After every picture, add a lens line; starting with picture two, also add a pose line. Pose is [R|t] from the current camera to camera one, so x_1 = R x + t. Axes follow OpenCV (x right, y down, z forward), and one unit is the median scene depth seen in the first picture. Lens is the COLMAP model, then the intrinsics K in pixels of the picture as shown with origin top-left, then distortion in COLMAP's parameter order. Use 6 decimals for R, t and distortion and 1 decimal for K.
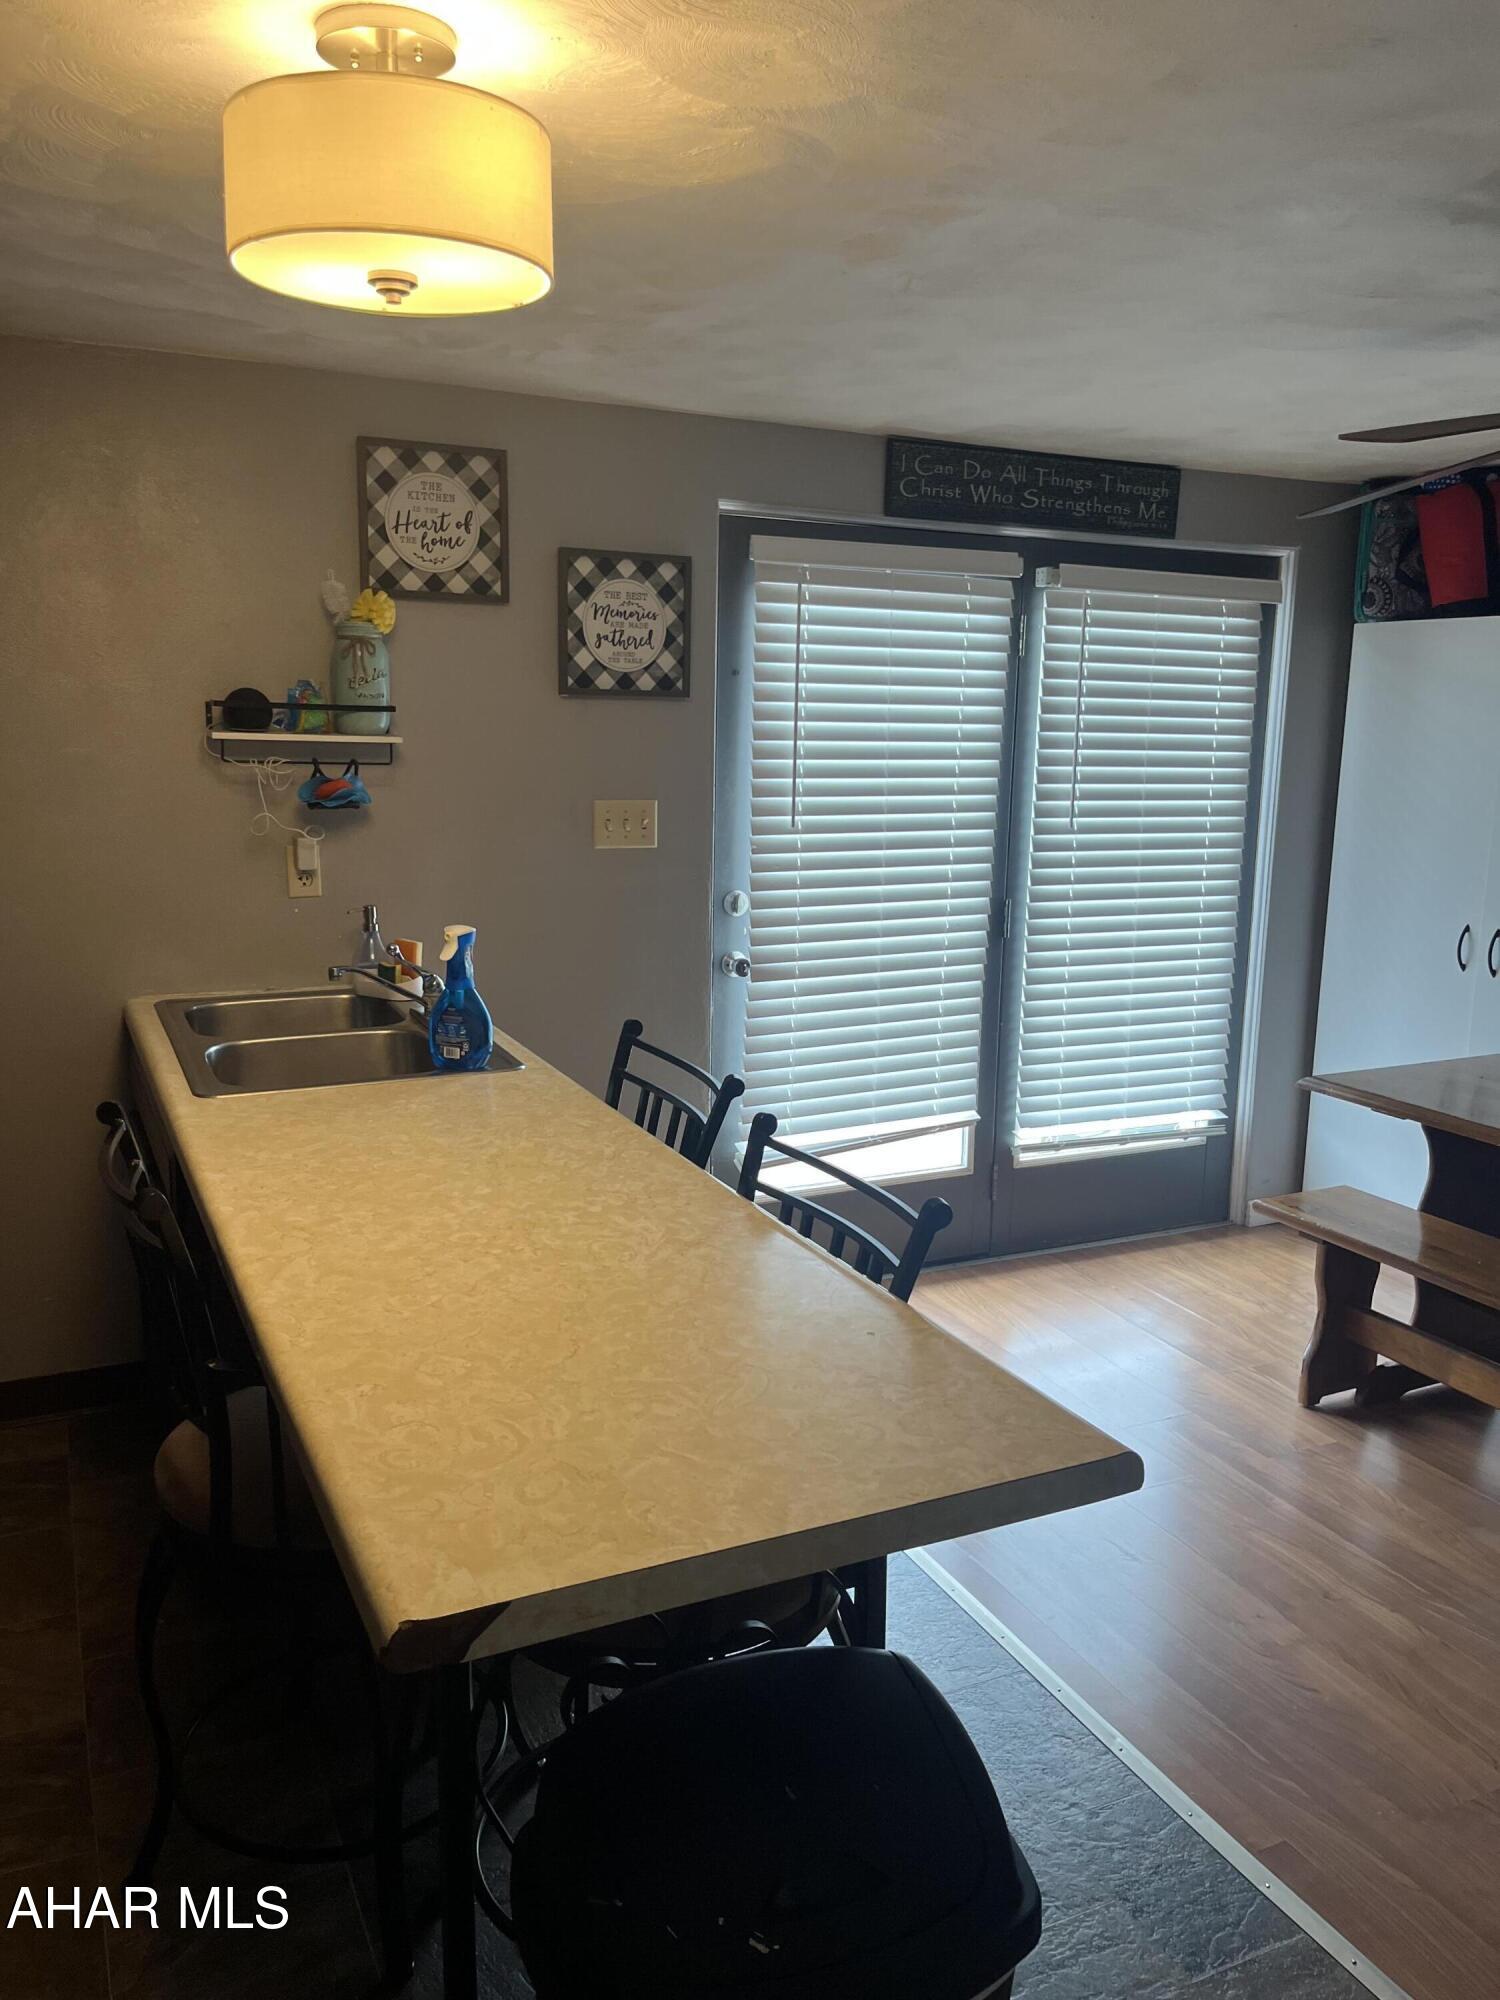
lens RADIAL K [[1524.6, 0, 732.6], [0, 1524.6, 1005.7], [0, 0, 1]] dist [0.060679, -0.081793]
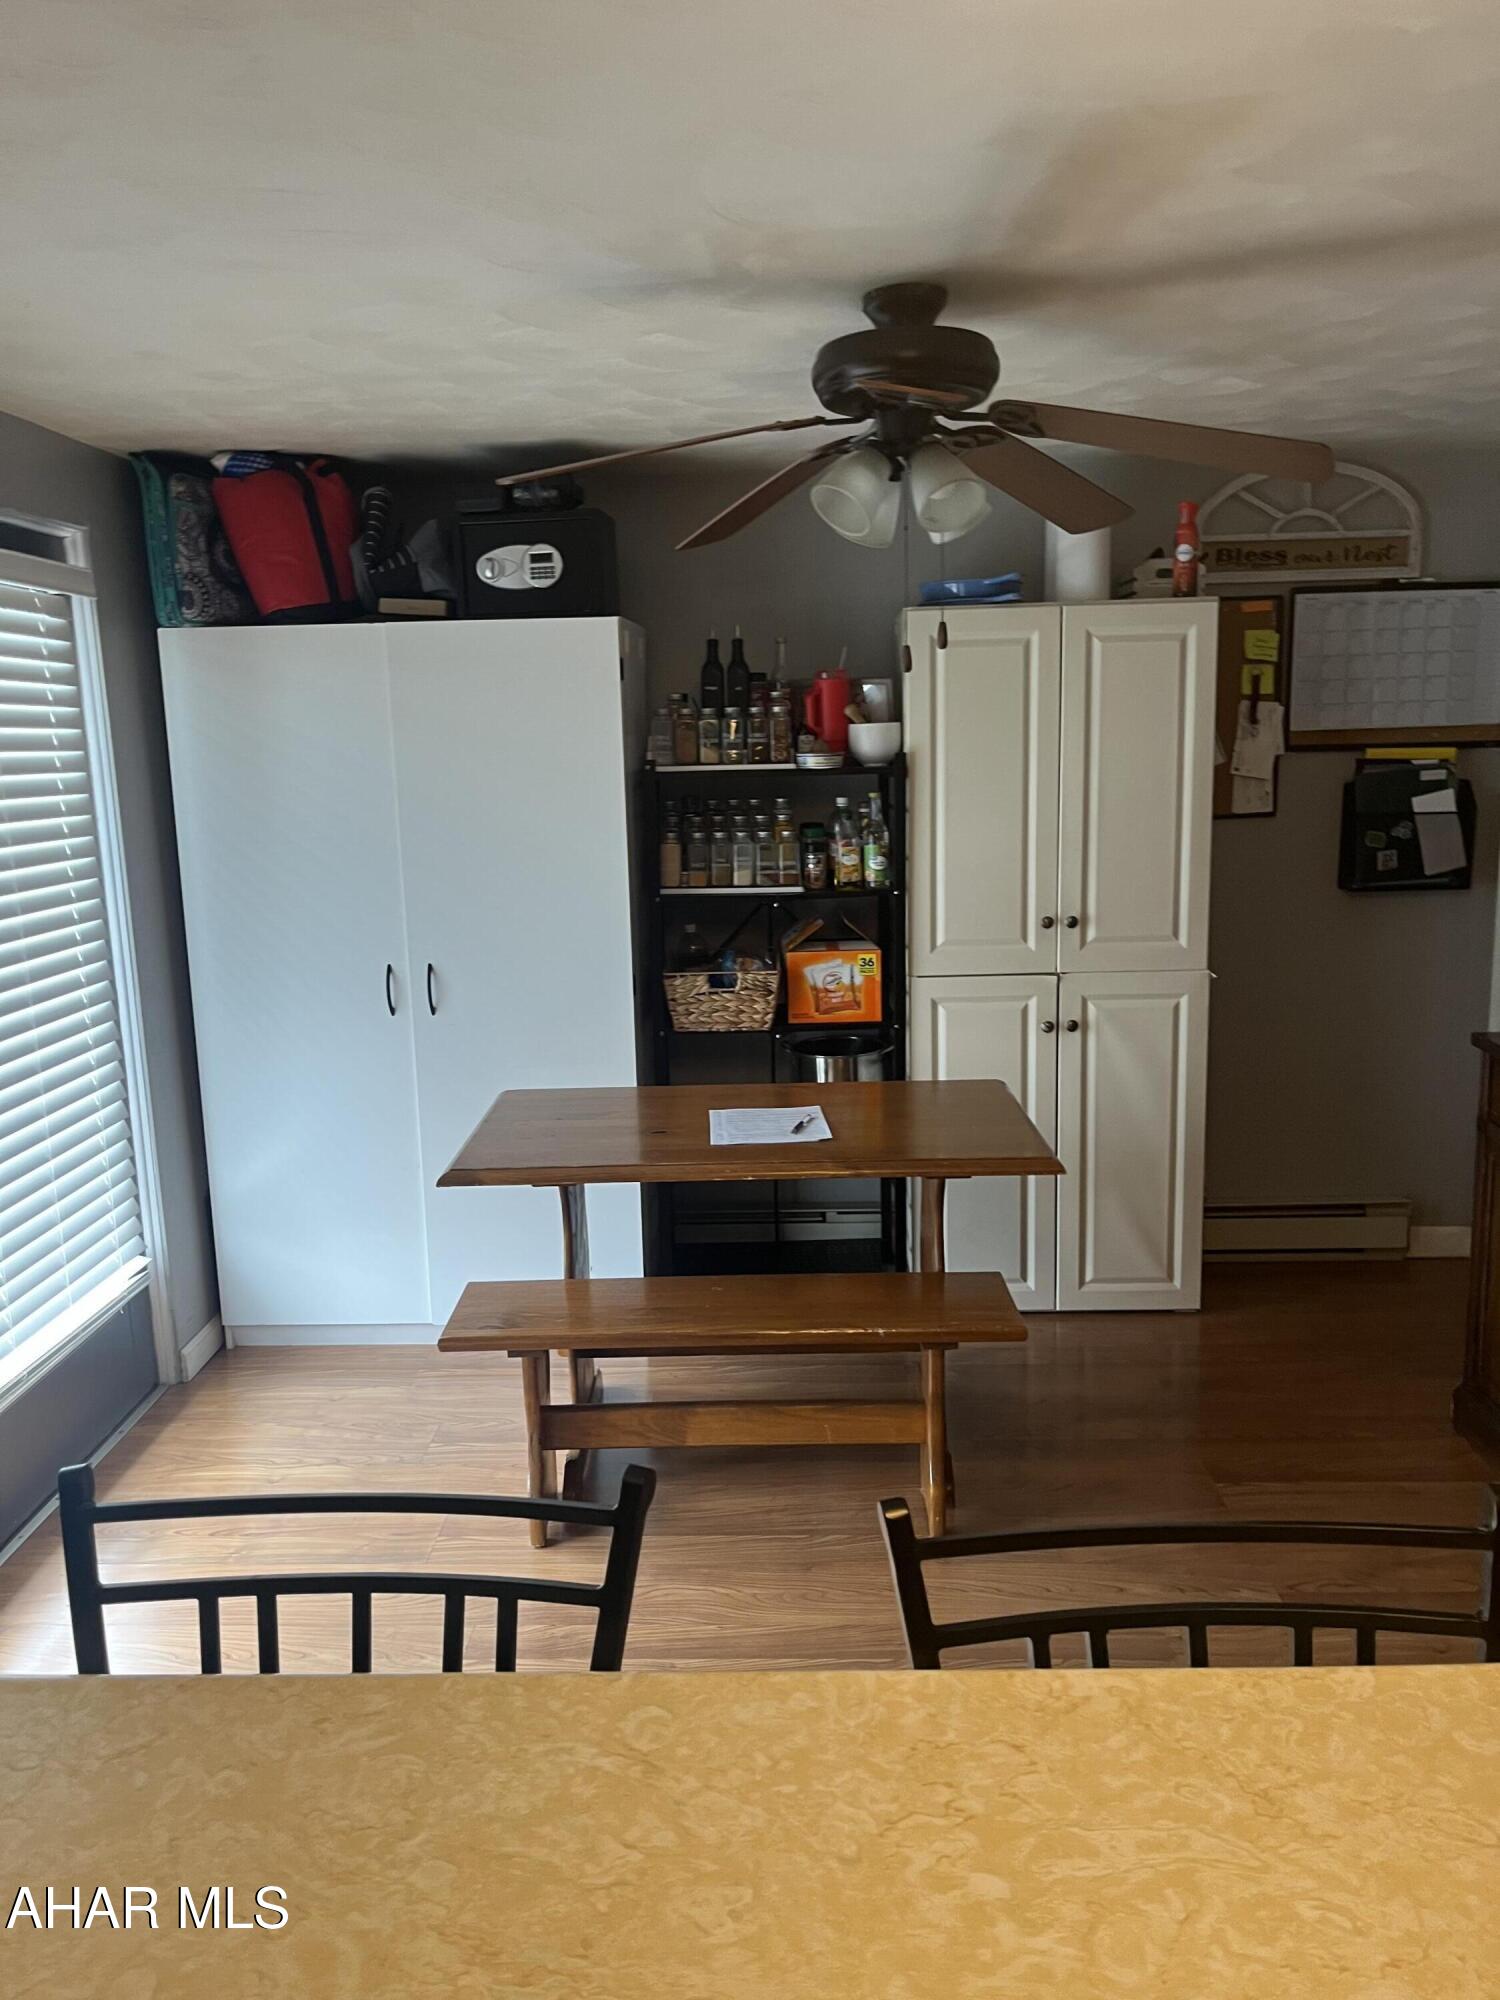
lens RADIAL K [[1524.6, 0, 747.8], [0, 1524.6, 1009.4], [0, 0, 1]] dist [0.060679, -0.081793]
pose [[0.444715, -0.192588, 0.874722, -0.217849], [0.200098, 0.973289, 0.112559, -0.084337], [-0.873035, 0.124974, 0.471372, 0.383123]]
